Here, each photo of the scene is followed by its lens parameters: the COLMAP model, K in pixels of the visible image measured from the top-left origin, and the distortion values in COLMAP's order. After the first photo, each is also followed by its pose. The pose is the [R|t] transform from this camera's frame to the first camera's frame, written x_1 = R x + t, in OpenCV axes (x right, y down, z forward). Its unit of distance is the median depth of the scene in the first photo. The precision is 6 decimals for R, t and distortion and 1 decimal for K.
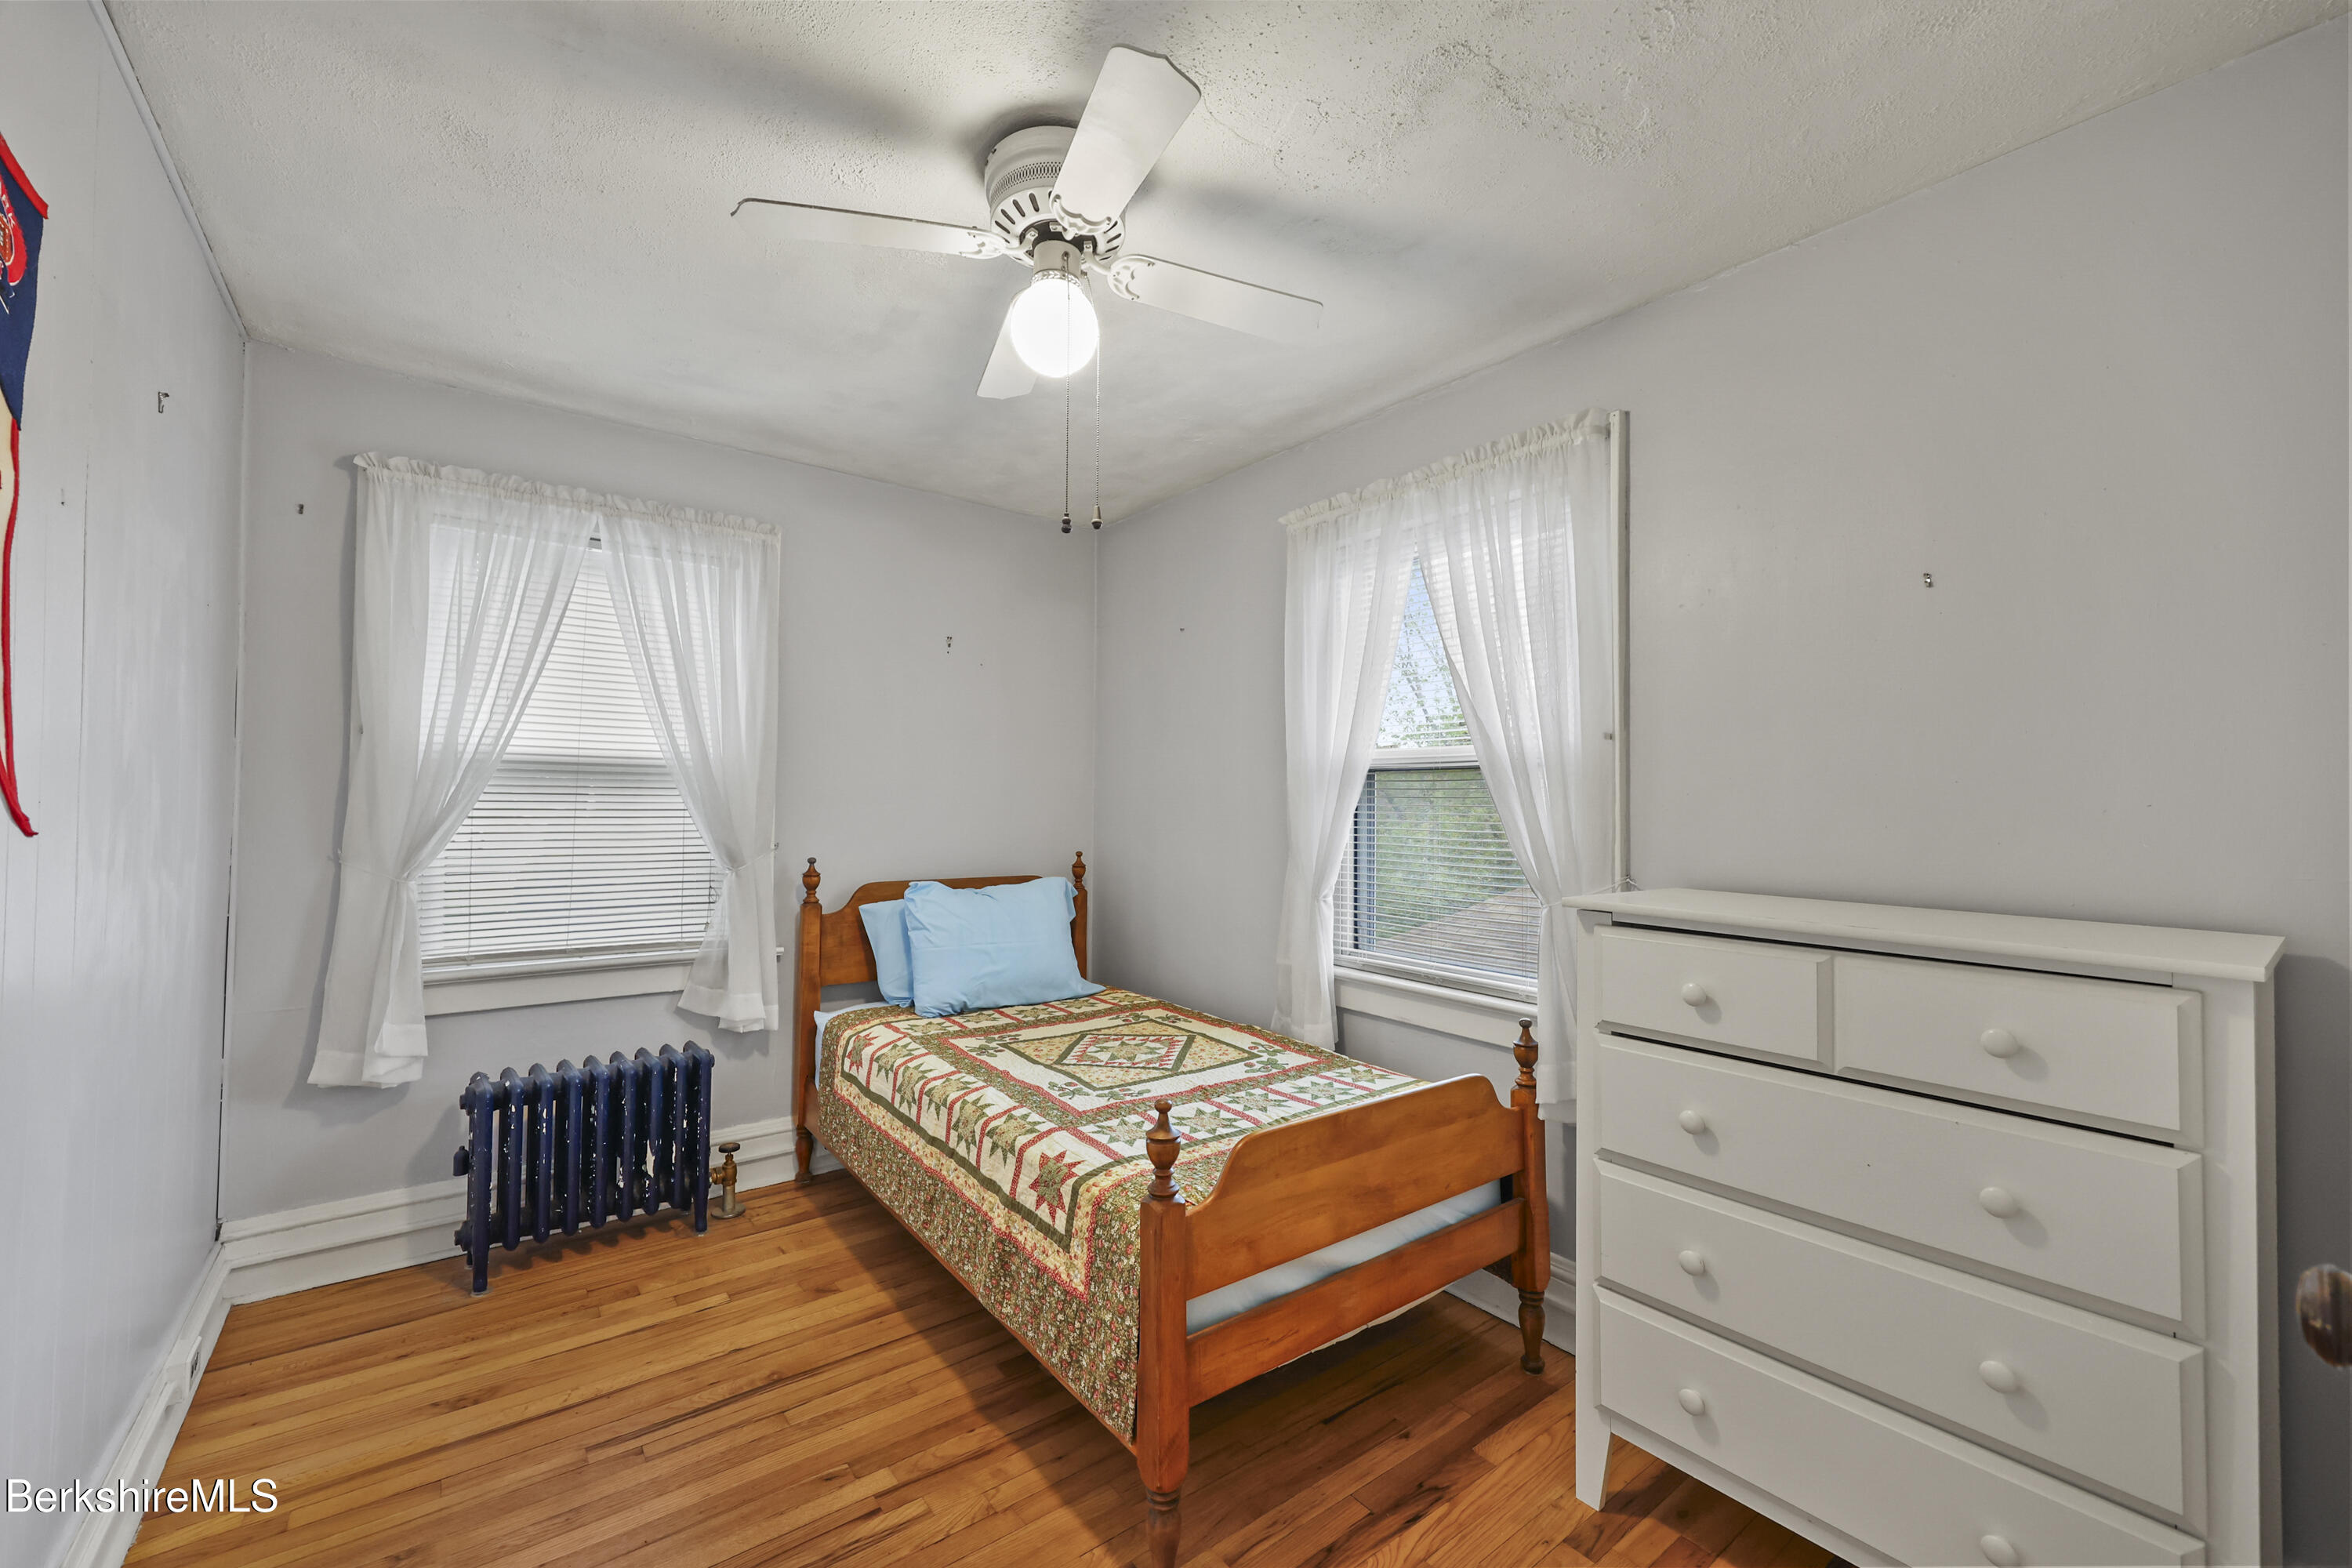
lens RADIAL K [[941.7, 0, 1194.3], [0, 941.7, 782.9], [0, 0, 1]] dist [-0.001831, -0.000107]
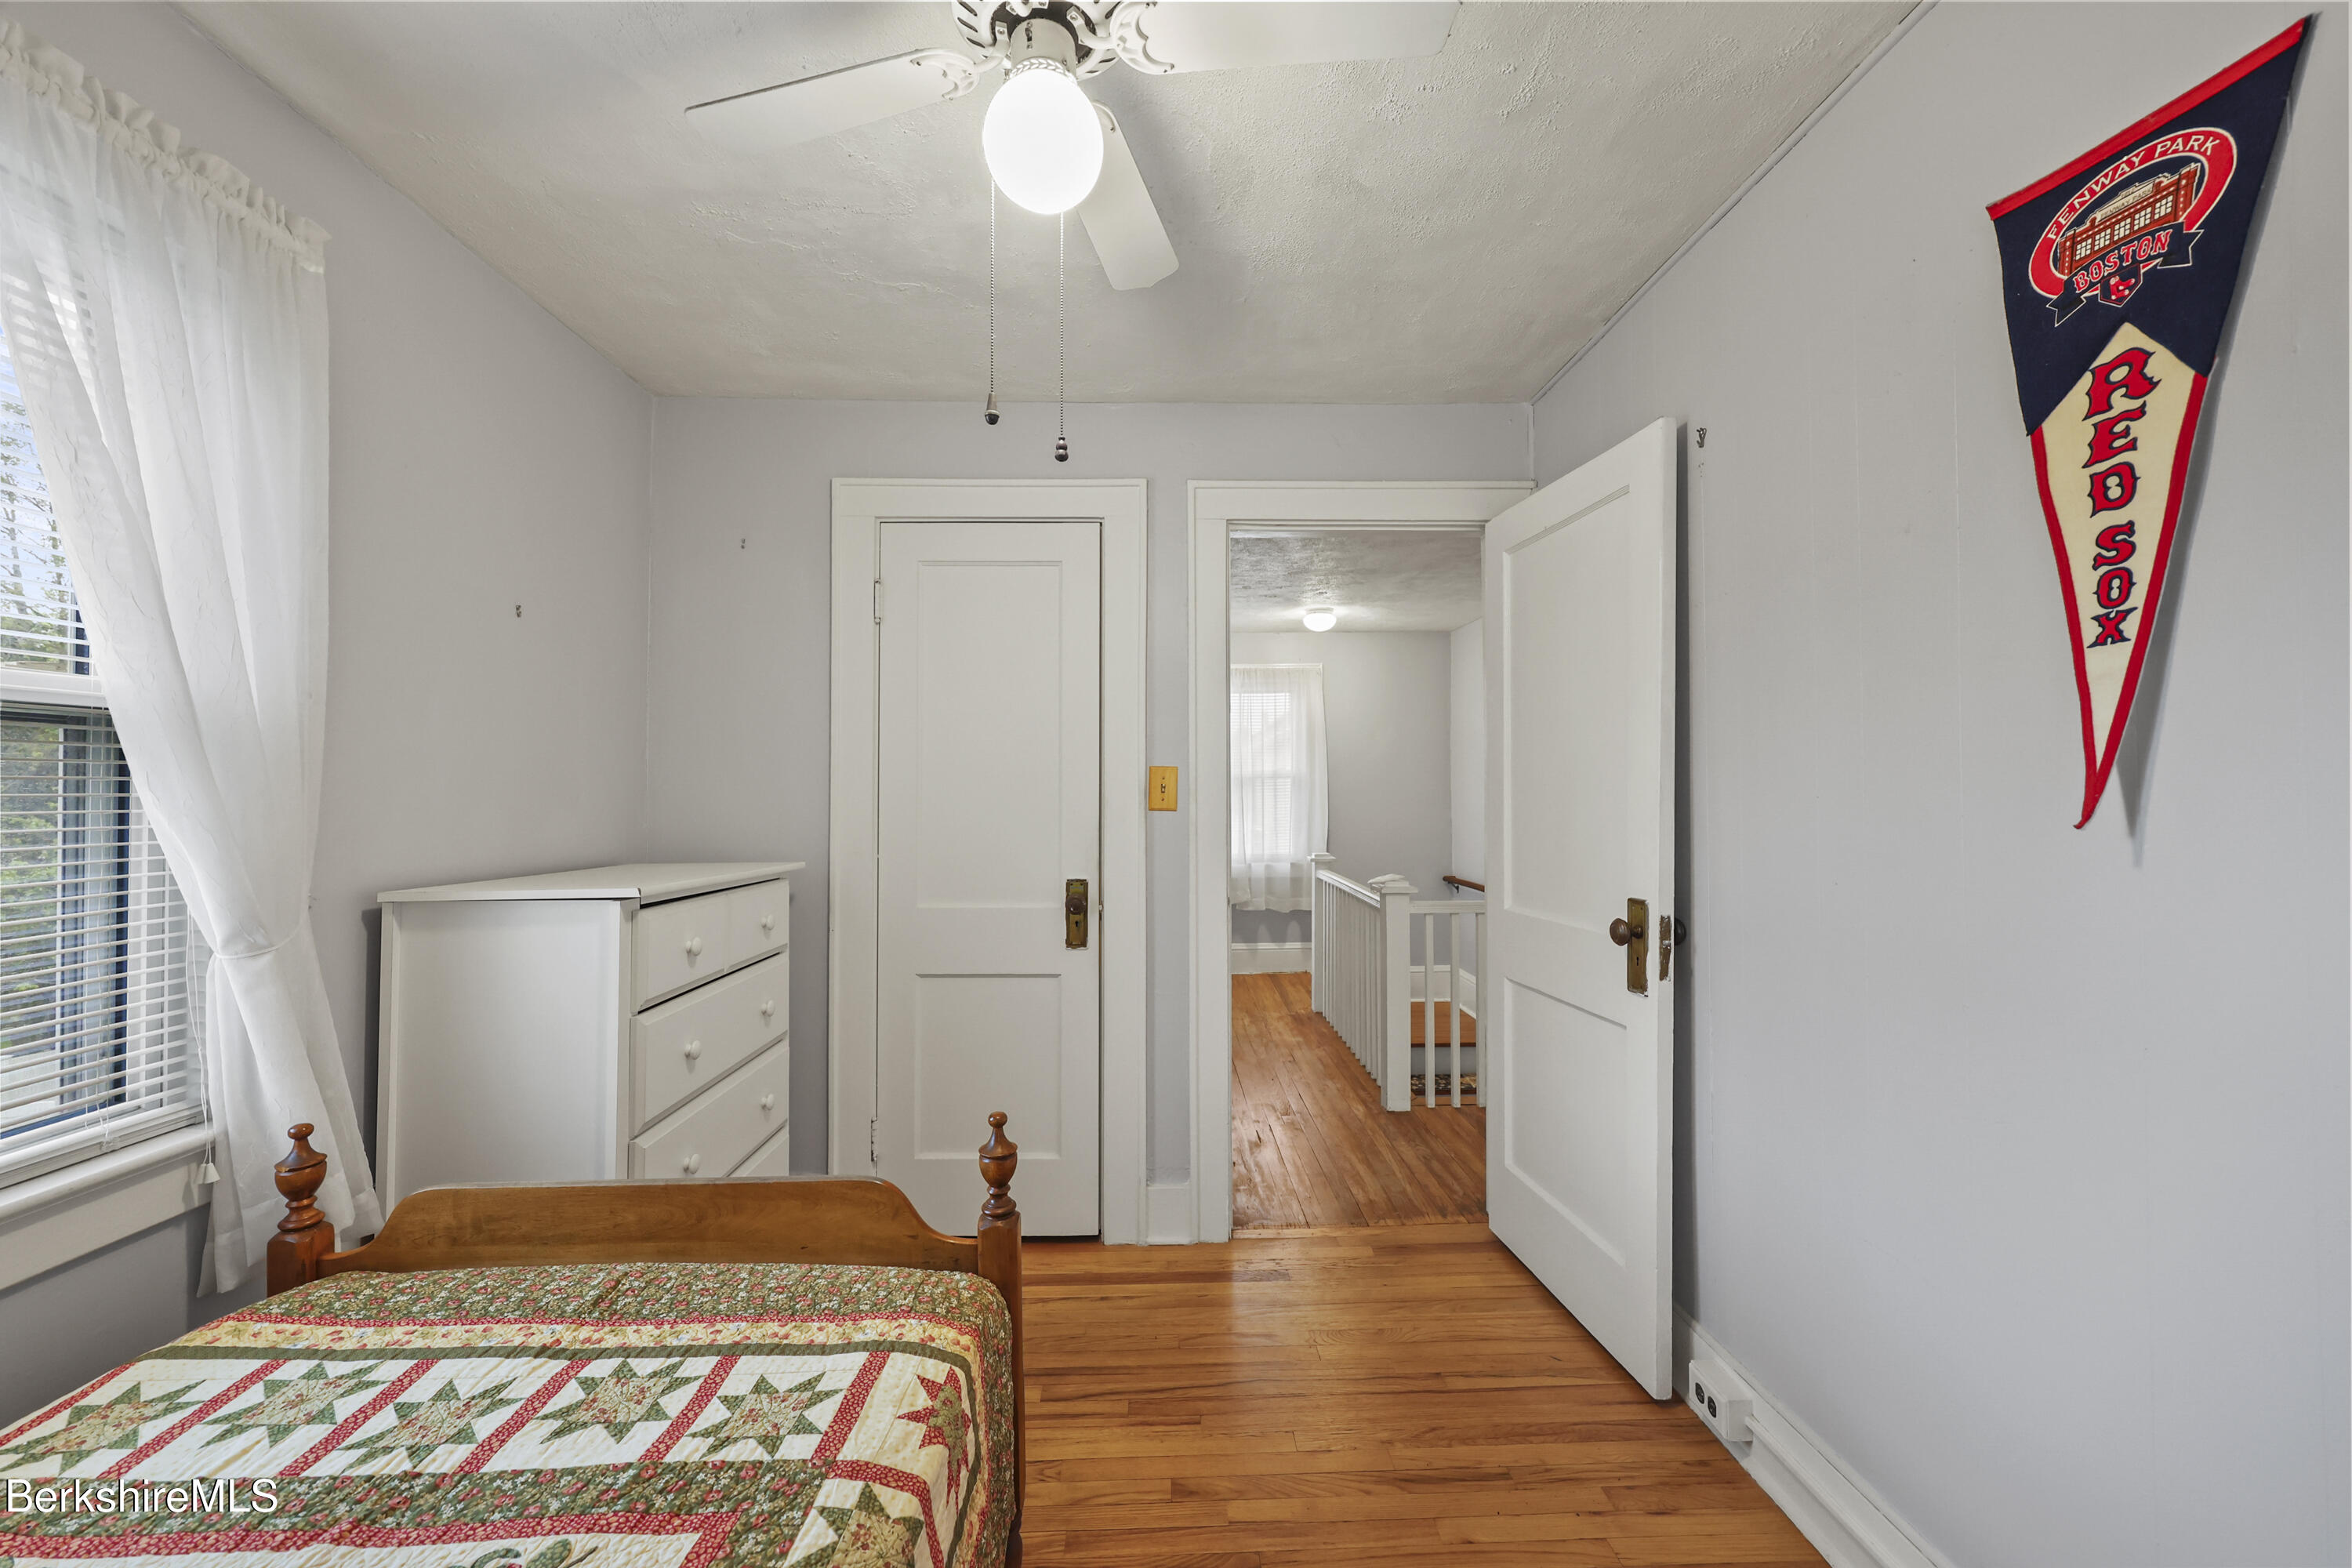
lens RADIAL K [[941.7, 0, 1184.7], [0, 941.7, 786.3], [0, 0, 1]] dist [-0.001831, -0.000107]
pose [[-0.808160, 0.002654, 0.588957, -0.519956], [-0.011505, 0.999728, -0.020292, 0.027757], [-0.588851, -0.023175, -0.807910, 1.183108]]
